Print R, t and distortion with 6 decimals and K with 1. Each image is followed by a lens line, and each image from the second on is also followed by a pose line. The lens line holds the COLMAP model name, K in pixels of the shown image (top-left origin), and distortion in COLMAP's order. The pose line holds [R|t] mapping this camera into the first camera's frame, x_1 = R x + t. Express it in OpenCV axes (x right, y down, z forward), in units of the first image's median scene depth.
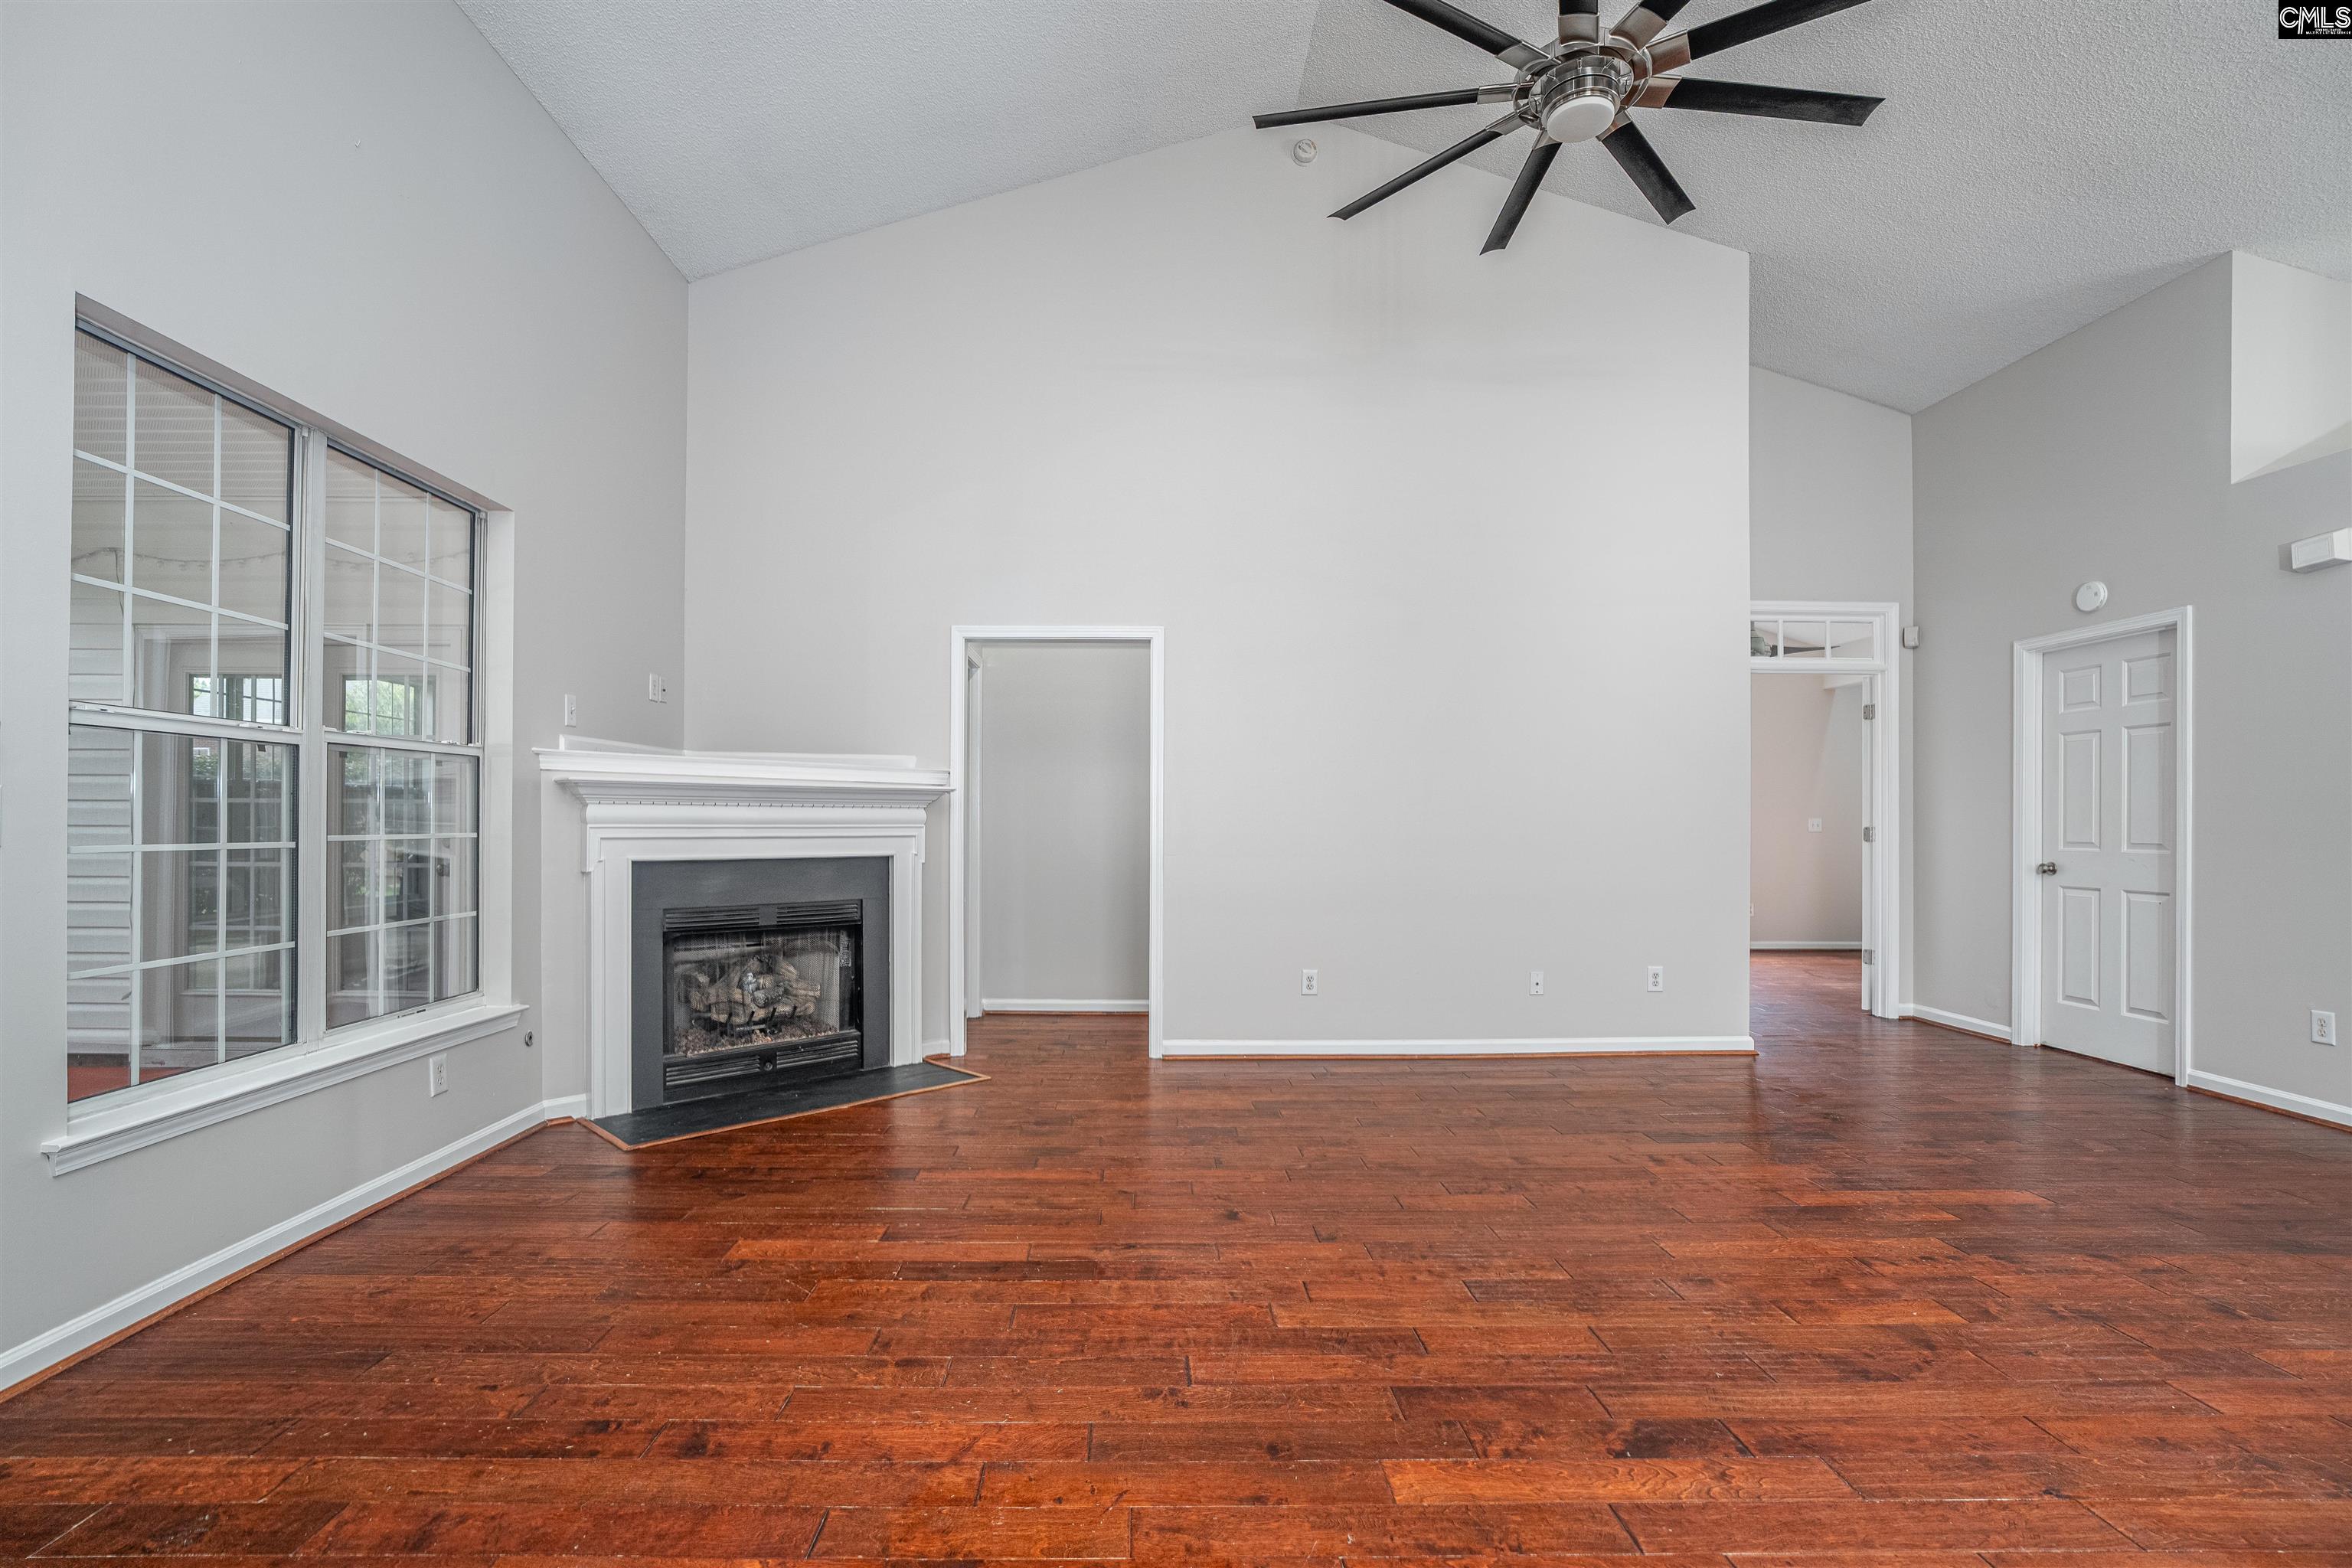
lens RADIAL K [[1074.8, 0, 1136.0], [0, 1074.8, 819.2], [0, 0, 1]] dist [-0.033211, 0.009810]
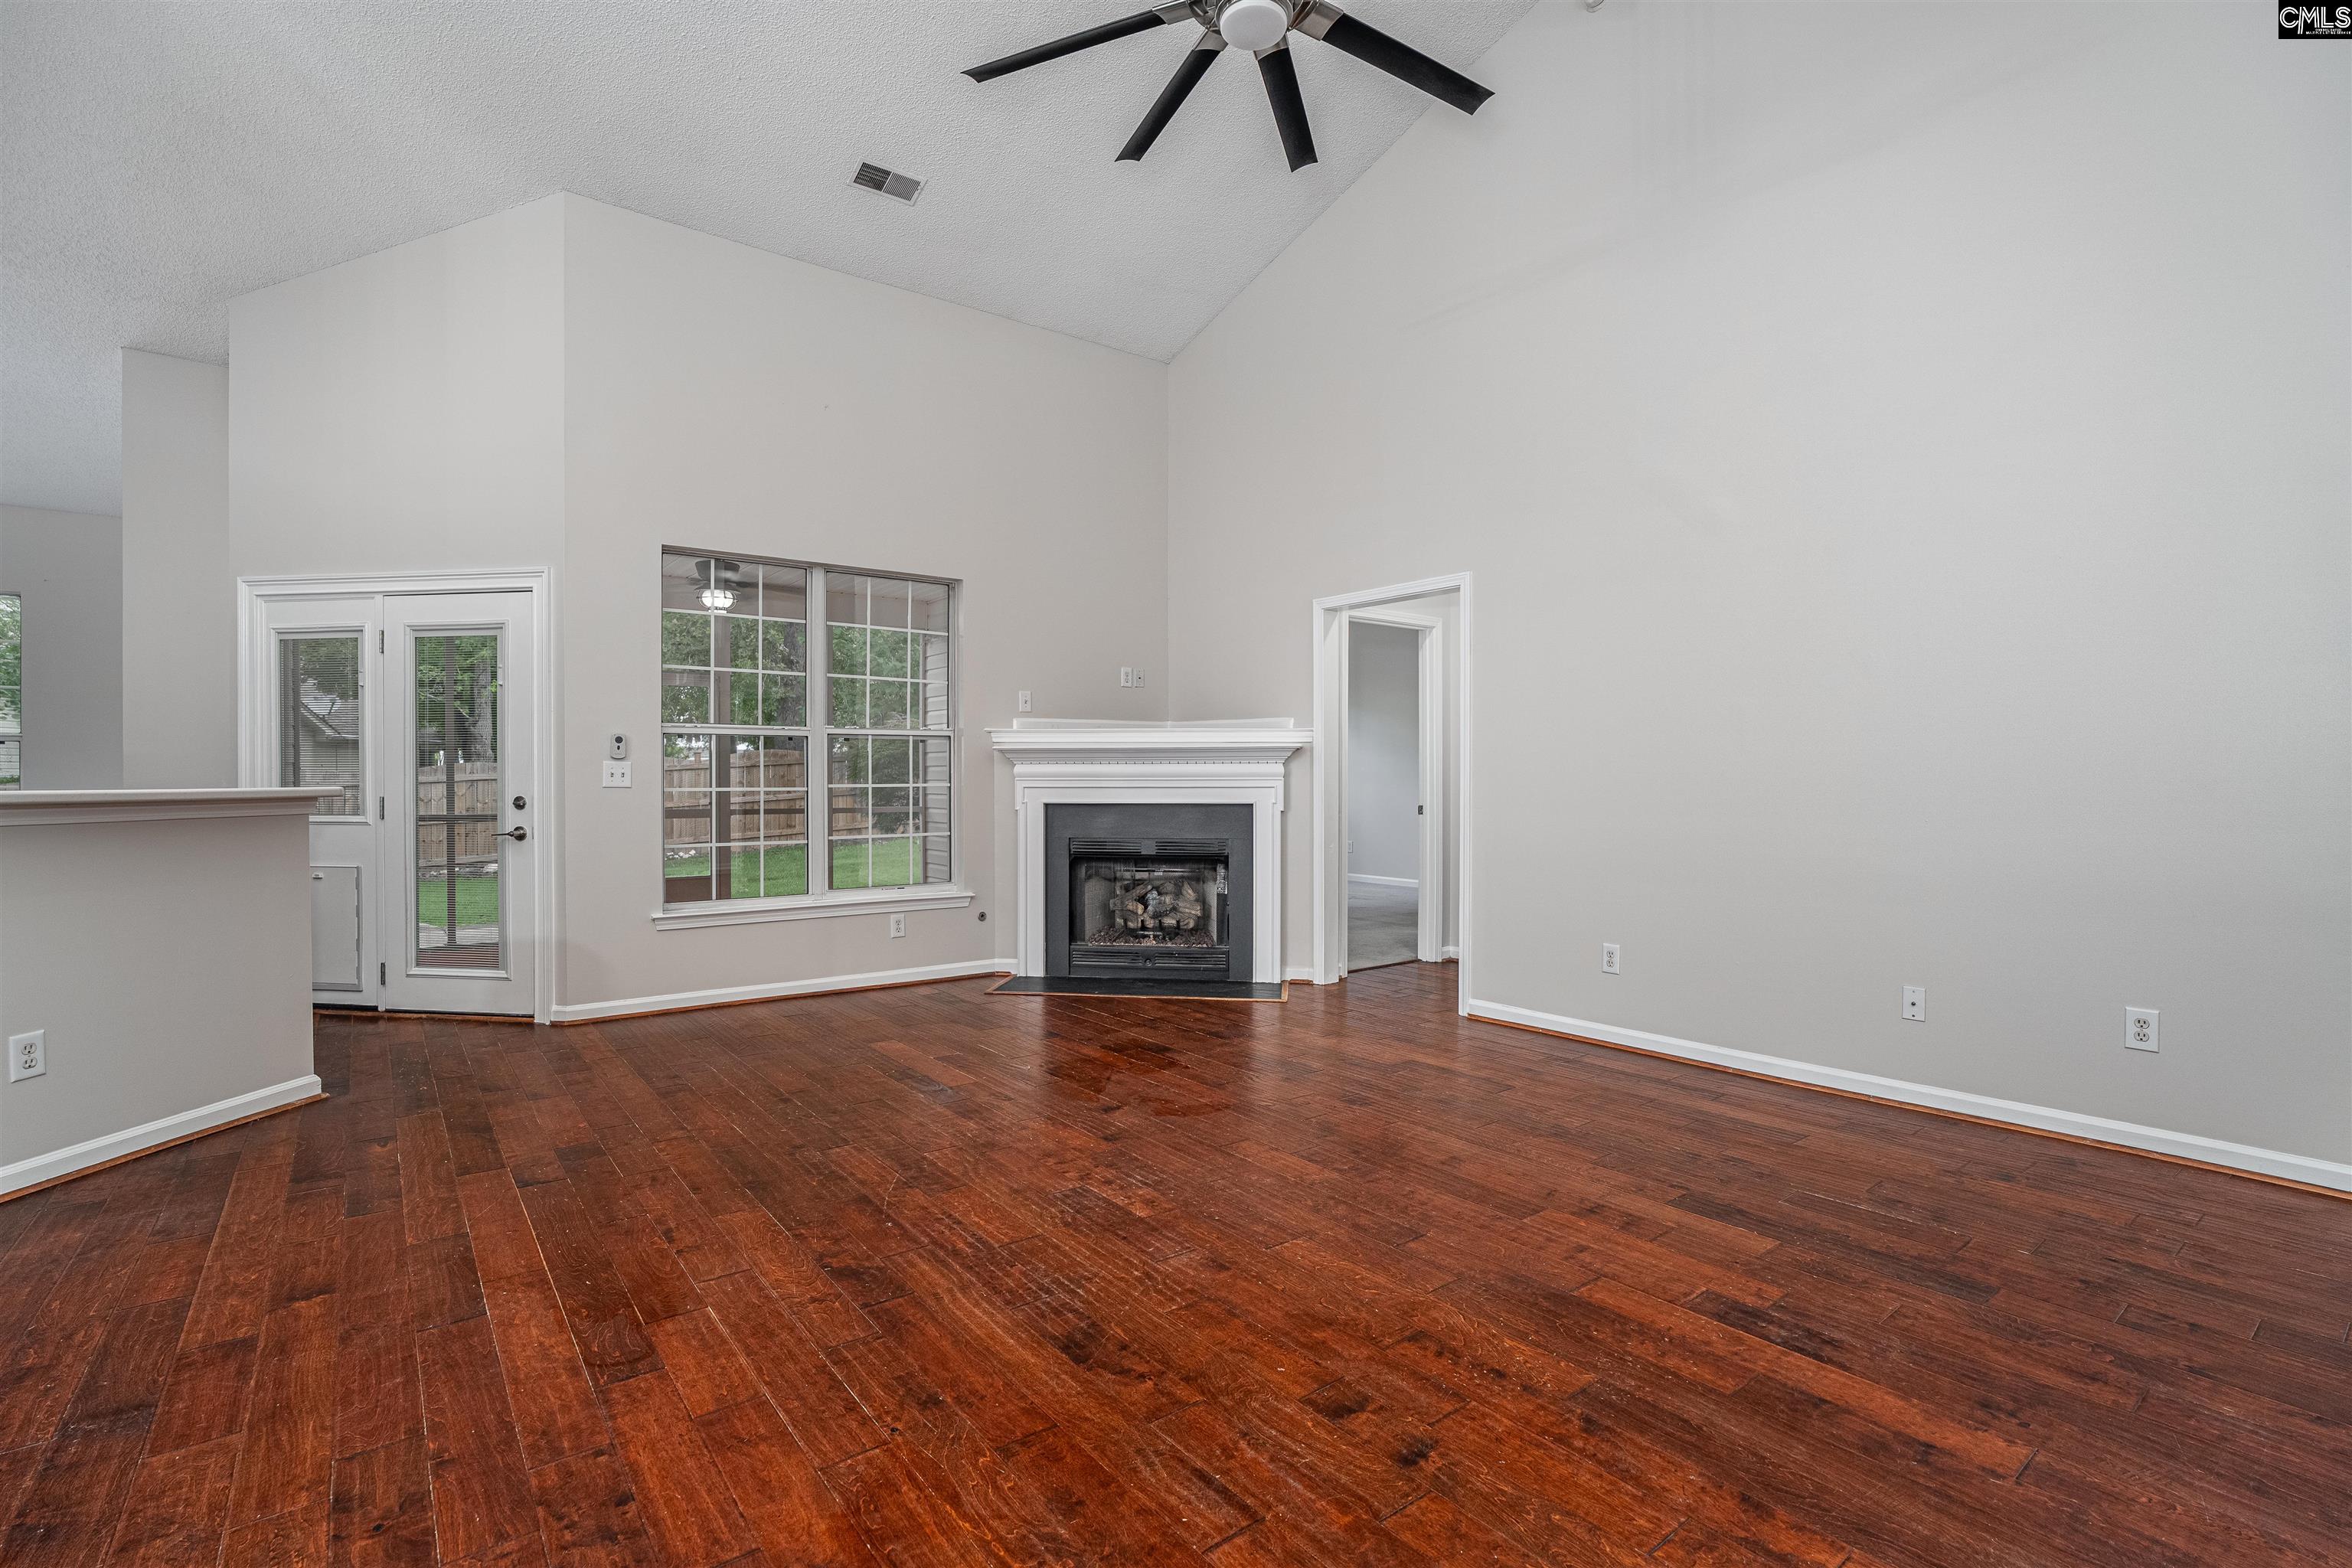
lens RADIAL K [[1074.8, 0, 1169.2], [0, 1074.8, 786.2], [0, 0, 1]] dist [-0.033211, 0.009810]
pose [[0.602005, 0.002850, -0.798487, 0.960561], [0.006600, 0.999942, 0.008546, 0.005765], [0.798465, -0.010415, 0.601951, 0.310787]]
